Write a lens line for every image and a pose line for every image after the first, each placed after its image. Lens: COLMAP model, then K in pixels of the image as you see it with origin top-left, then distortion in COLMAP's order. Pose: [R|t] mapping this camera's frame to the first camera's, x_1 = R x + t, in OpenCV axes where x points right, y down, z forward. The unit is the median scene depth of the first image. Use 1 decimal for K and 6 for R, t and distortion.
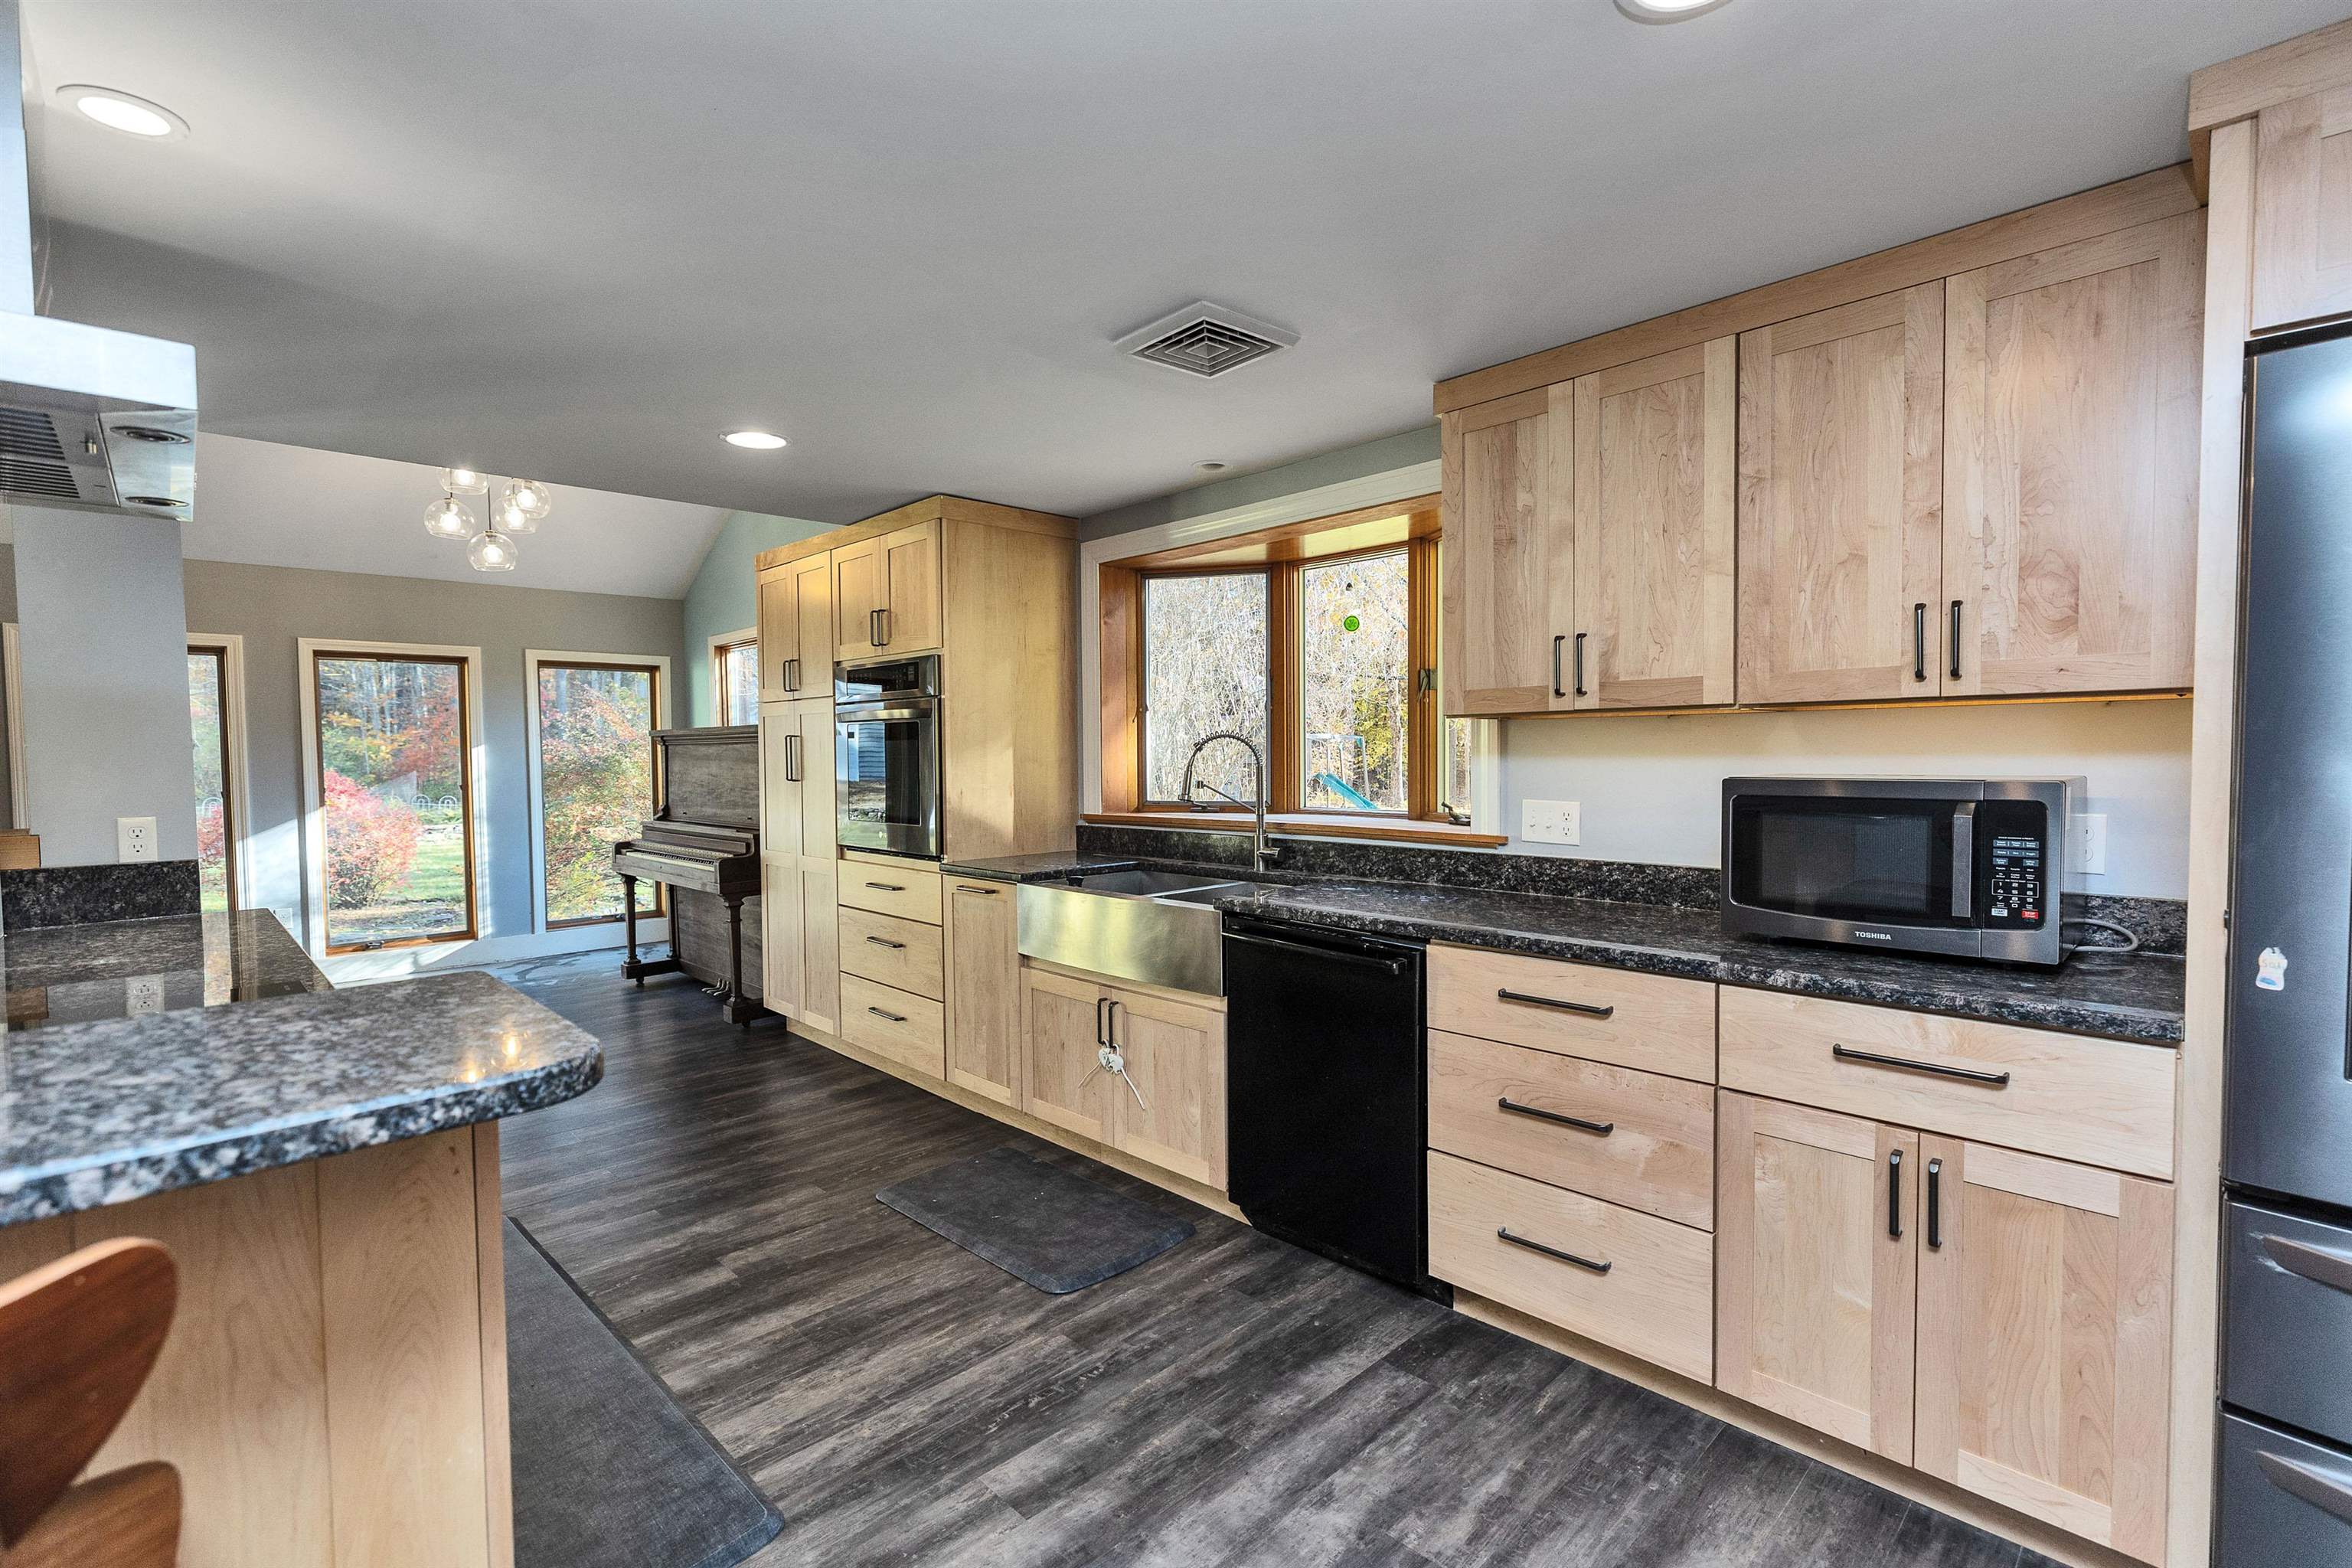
lens RADIAL K [[1052.9, 0, 1164.2], [0, 1052.9, 787.7], [0, 0, 1]] dist [0.004738, 0.000214]
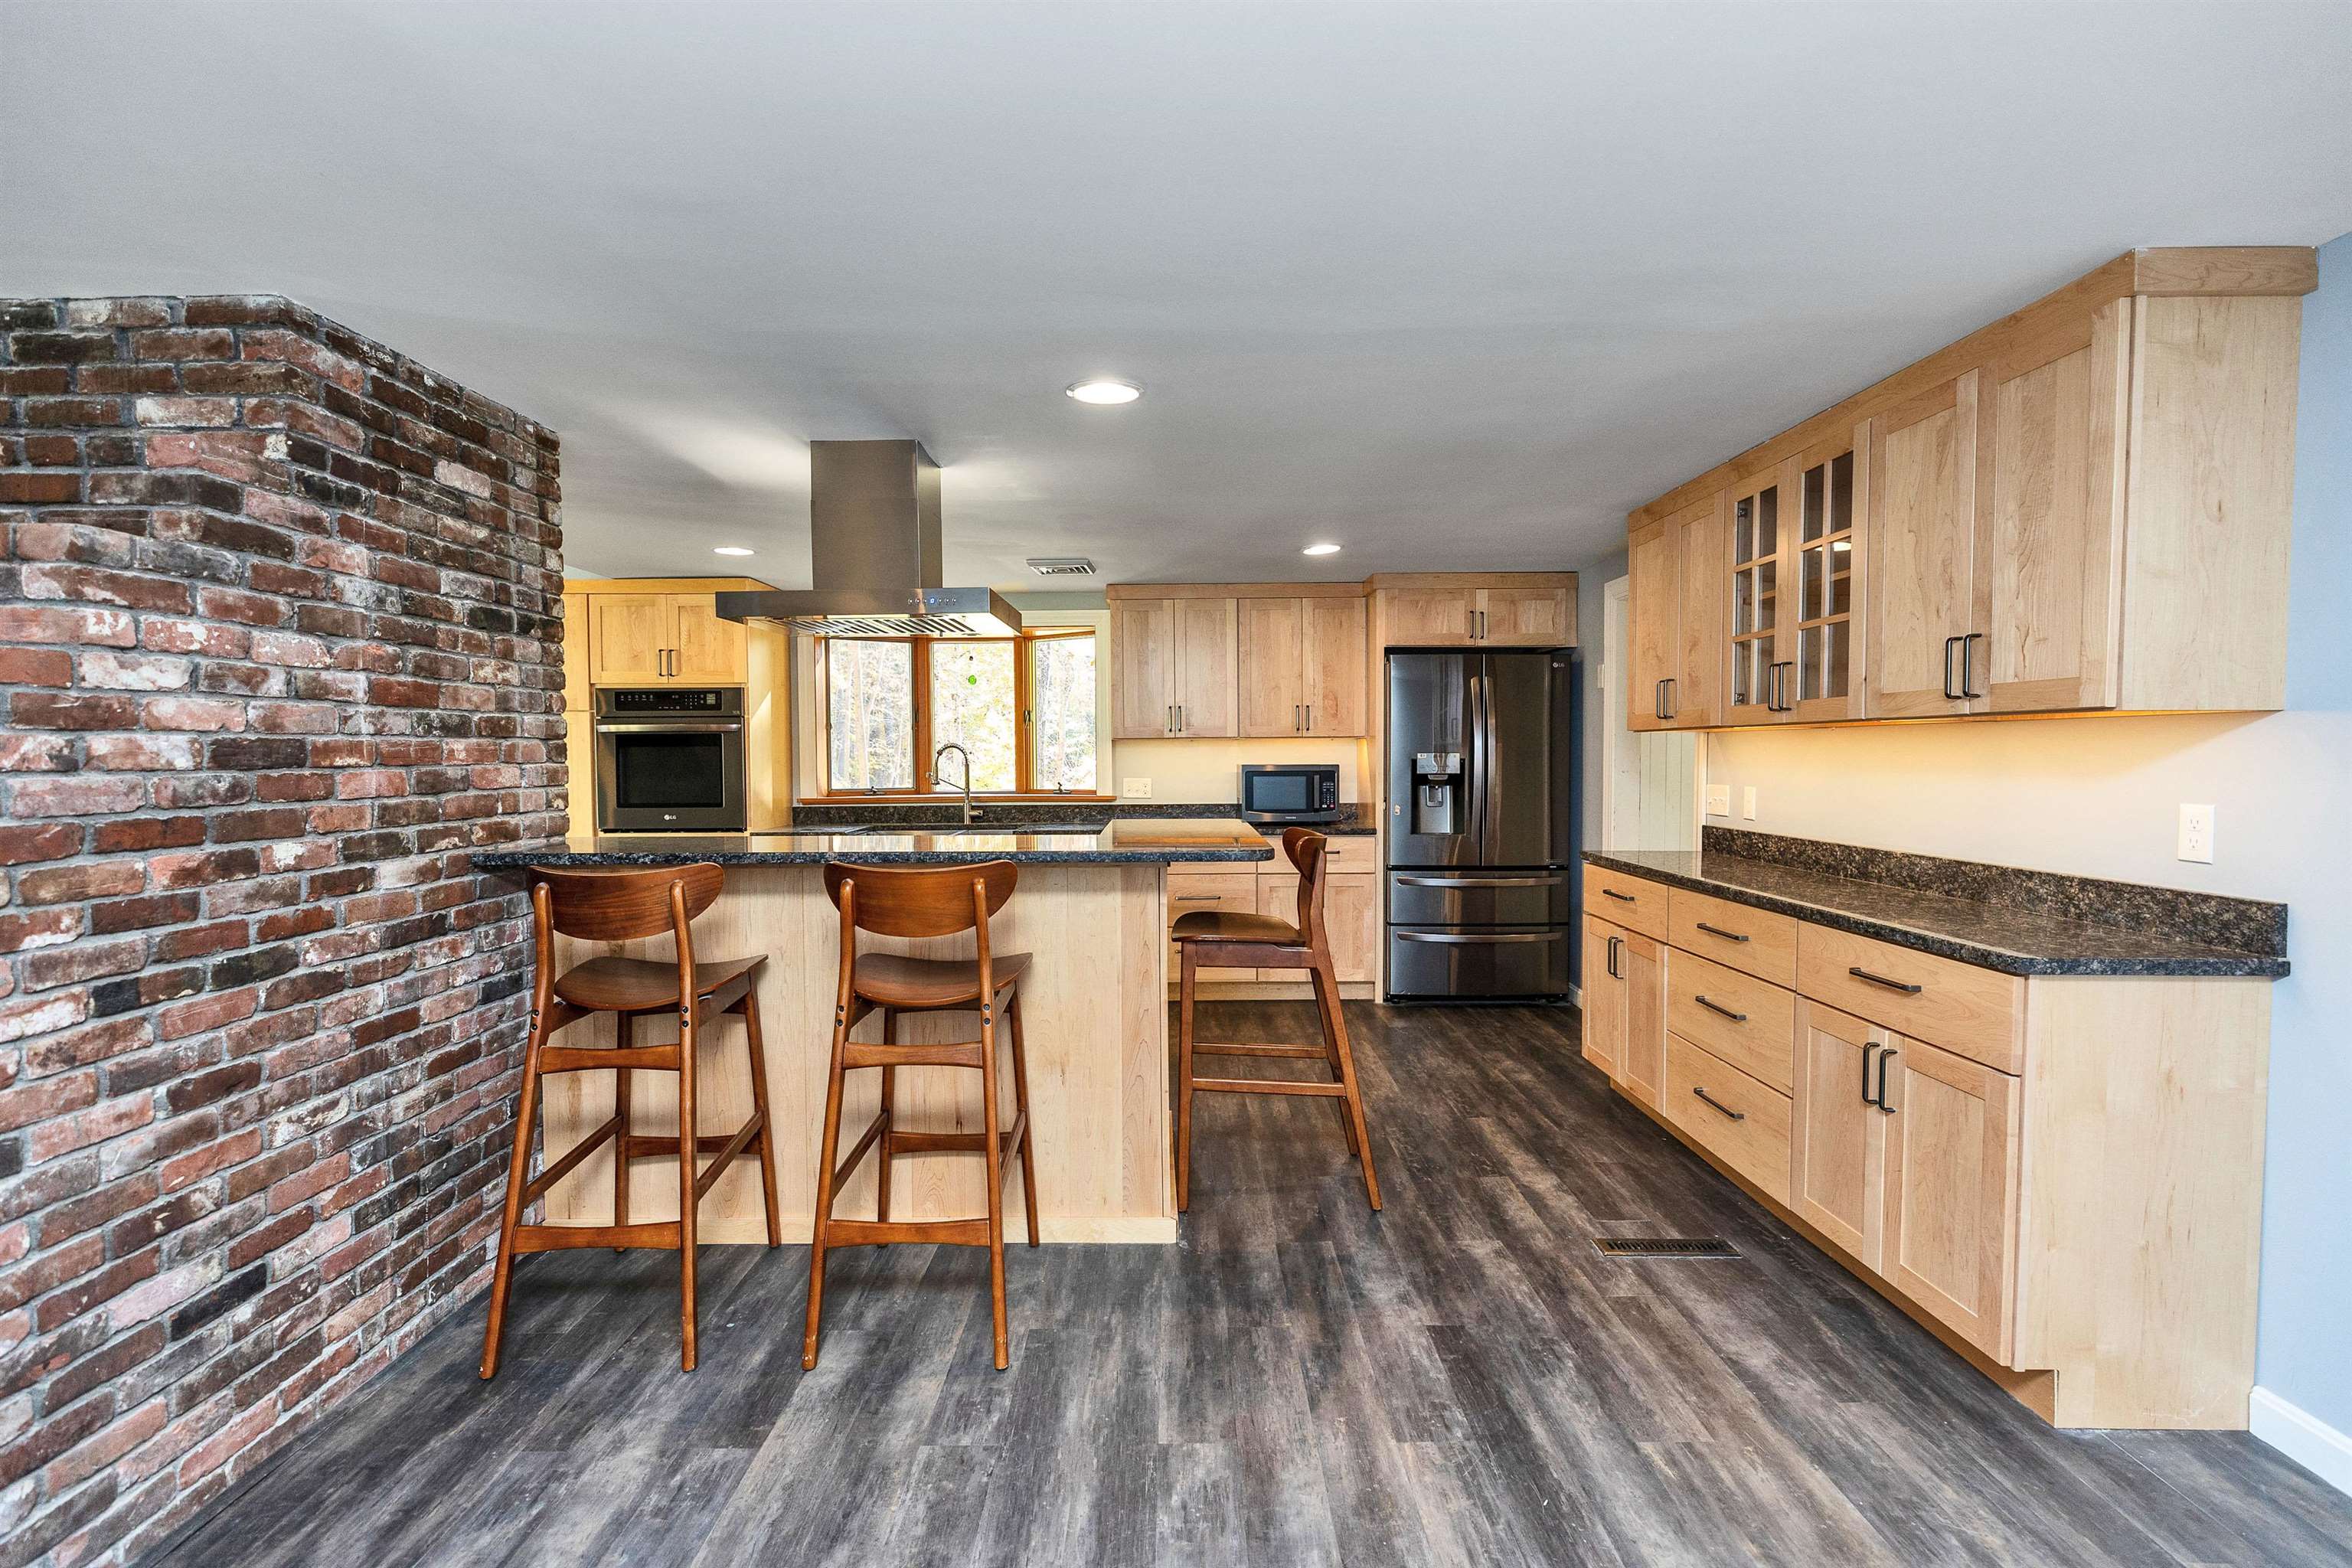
lens RADIAL K [[1036.2, 0, 1136.9], [0, 1036.2, 789.9], [0, 0, 1]] dist [0.004296, -0.000770]
pose [[0.722264, -0.022016, 0.691266, -1.319246], [0.027887, 0.999607, 0.002699, 0.035760], [-0.691055, 0.017328, 0.722595, -0.640101]]
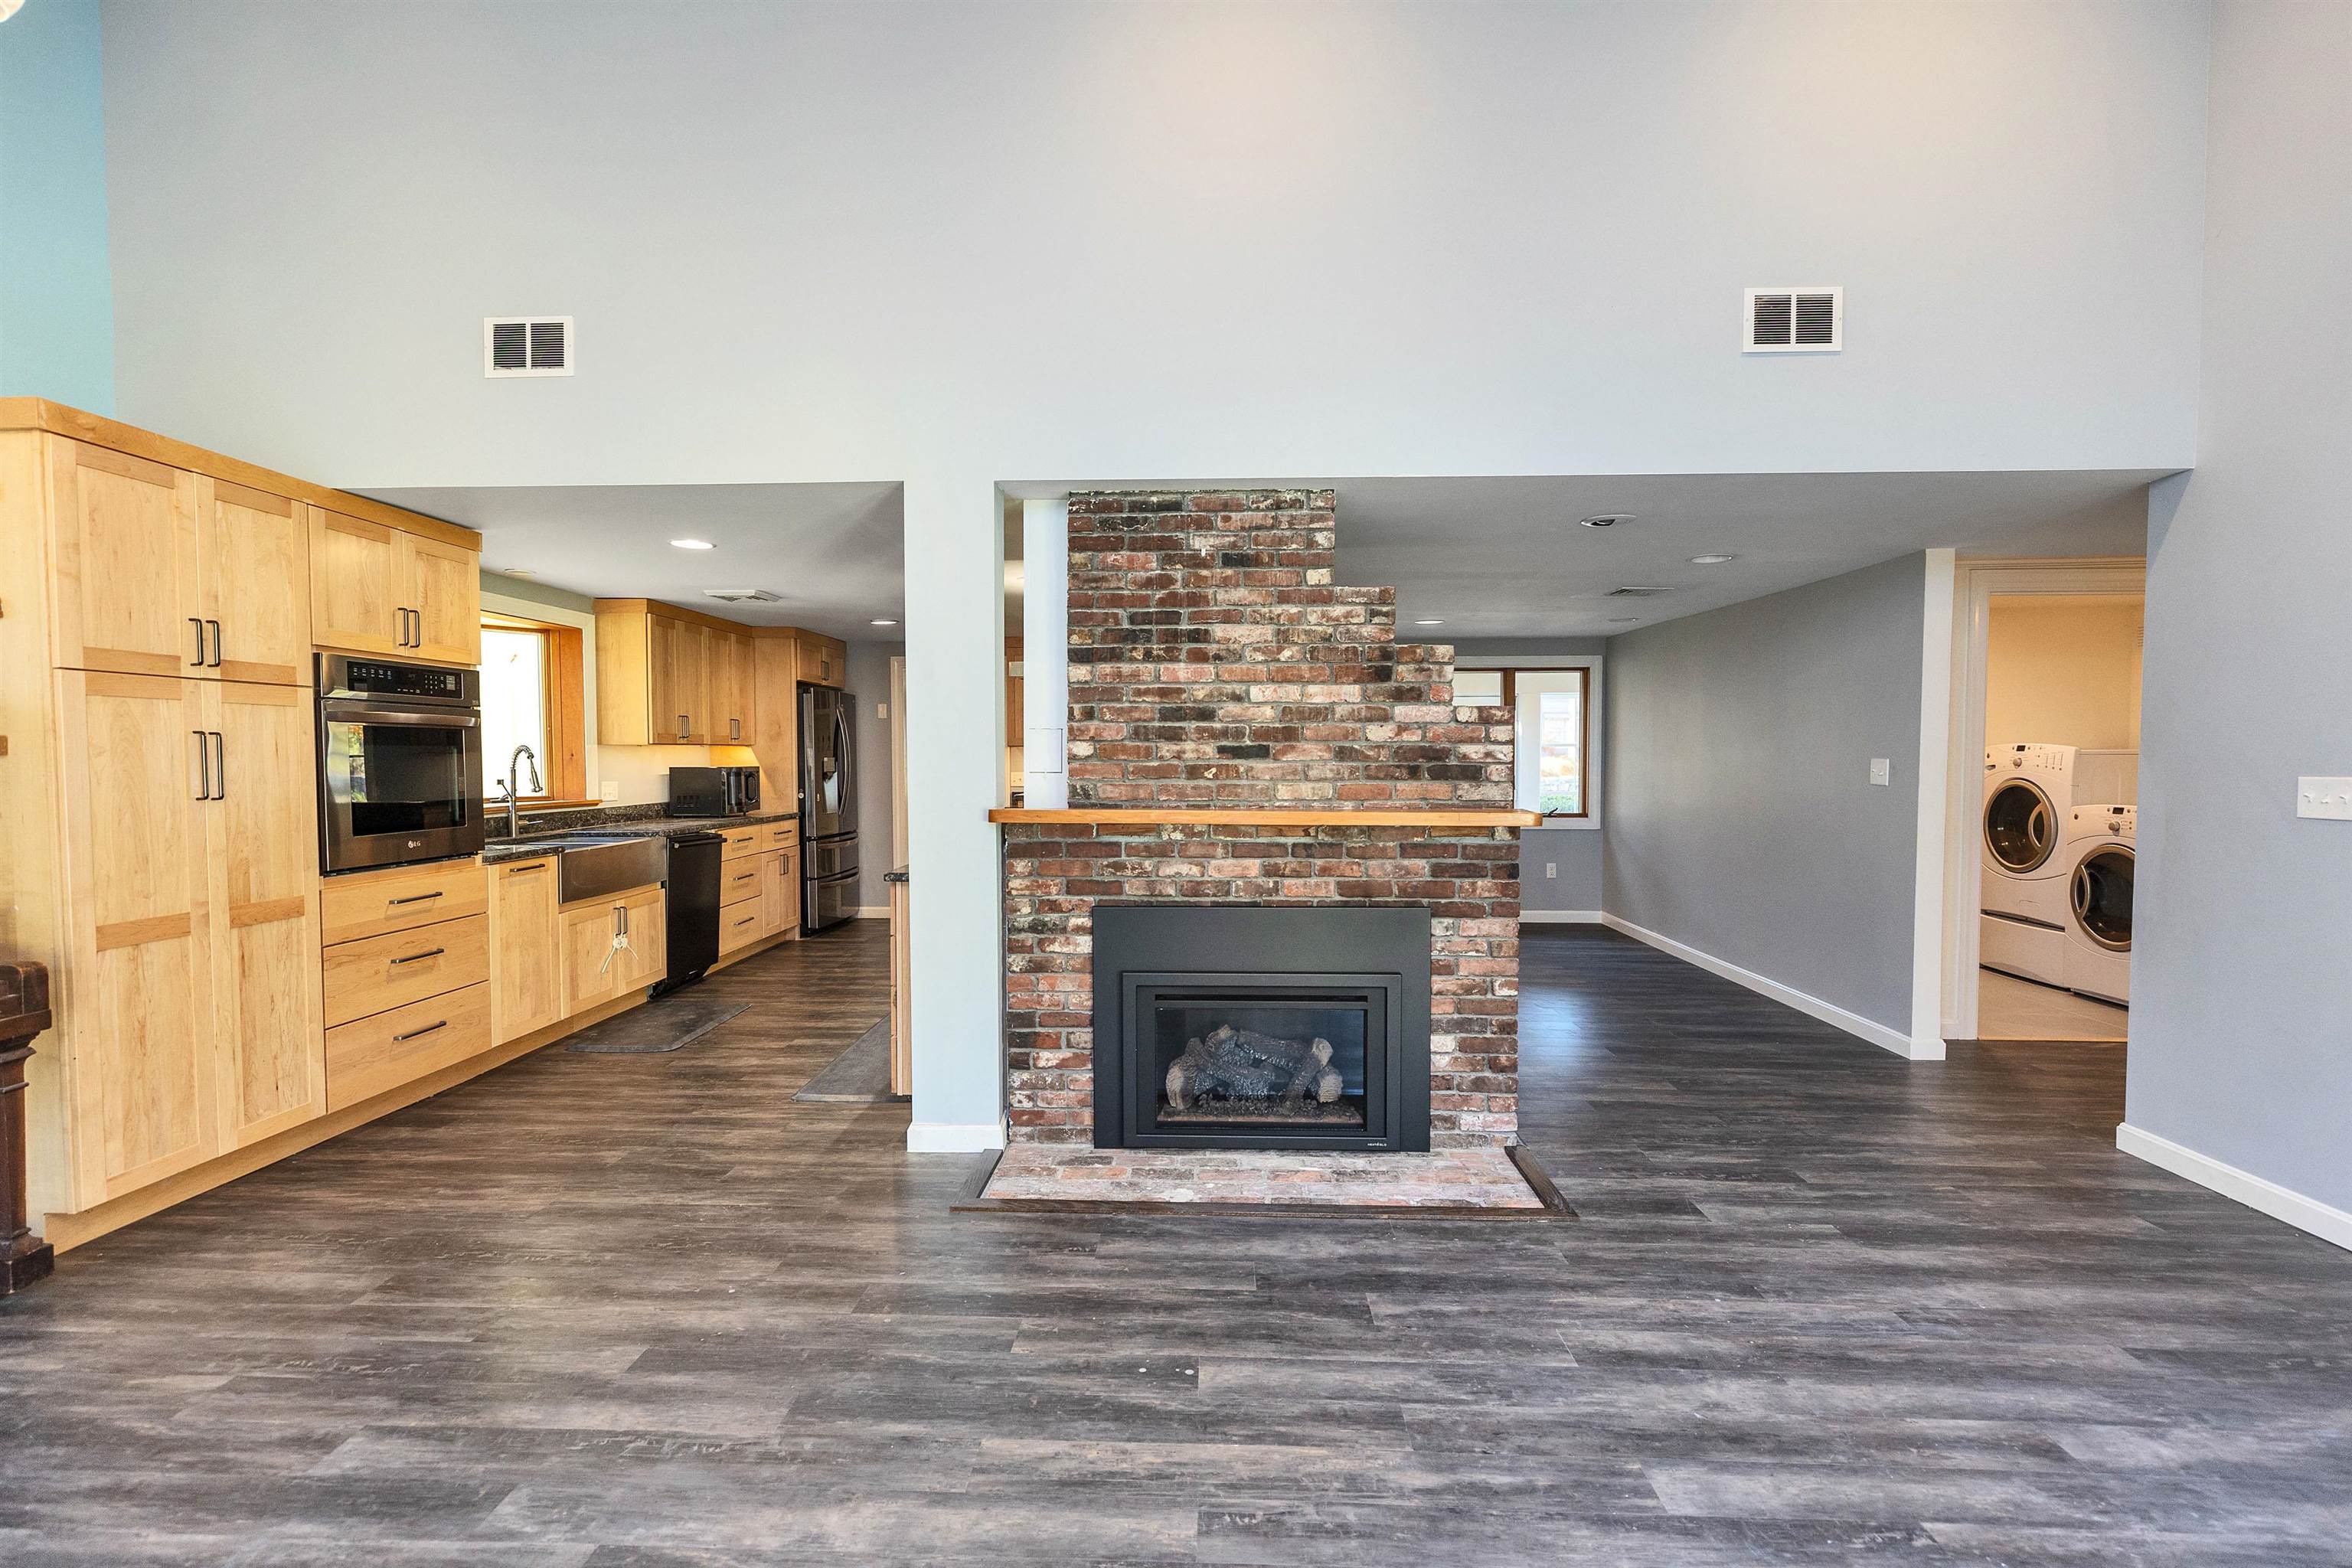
lens RADIAL K [[1060.6, 0, 1176.0], [0, 1060.6, 784.0], [0, 0, 1]] dist [0.004115, 0.000492]
pose [[-0.690098, -0.010068, 0.723646, -2.537753], [0.036823, 0.998120, 0.049002, -0.059267], [-0.722779, 0.060463, -0.688430, 2.036963]]
